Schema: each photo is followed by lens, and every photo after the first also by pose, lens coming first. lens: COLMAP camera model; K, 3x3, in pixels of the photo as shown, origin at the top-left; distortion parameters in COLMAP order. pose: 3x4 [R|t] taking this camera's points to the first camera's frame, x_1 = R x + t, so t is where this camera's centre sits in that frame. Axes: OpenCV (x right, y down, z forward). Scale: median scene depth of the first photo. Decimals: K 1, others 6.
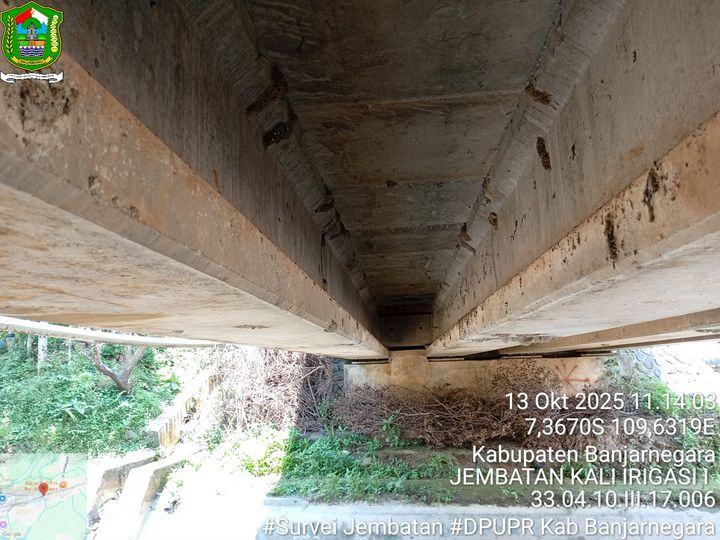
lens RADIAL K [[549.3, 0, 357.0], [0, 549.3, 267.0], [0, 0, 1]] dist [0.080036, -0.175432]
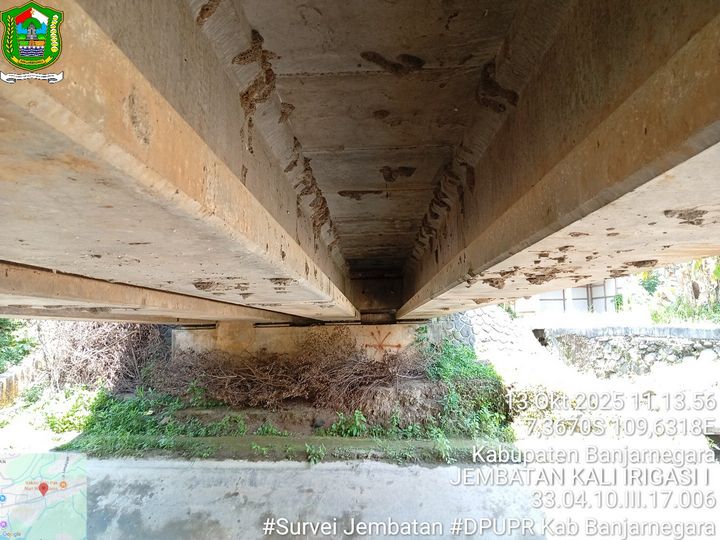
lens RADIAL K [[549.3, 0, 357.0], [0, 549.3, 267.0], [0, 0, 1]] dist [0.080036, -0.175432]
pose [[0.998365, 0.020006, 0.053537, 0.288457], [-0.023369, 0.997743, 0.062951, -0.013661], [-0.052157, -0.064099, 0.996580, -0.046490]]
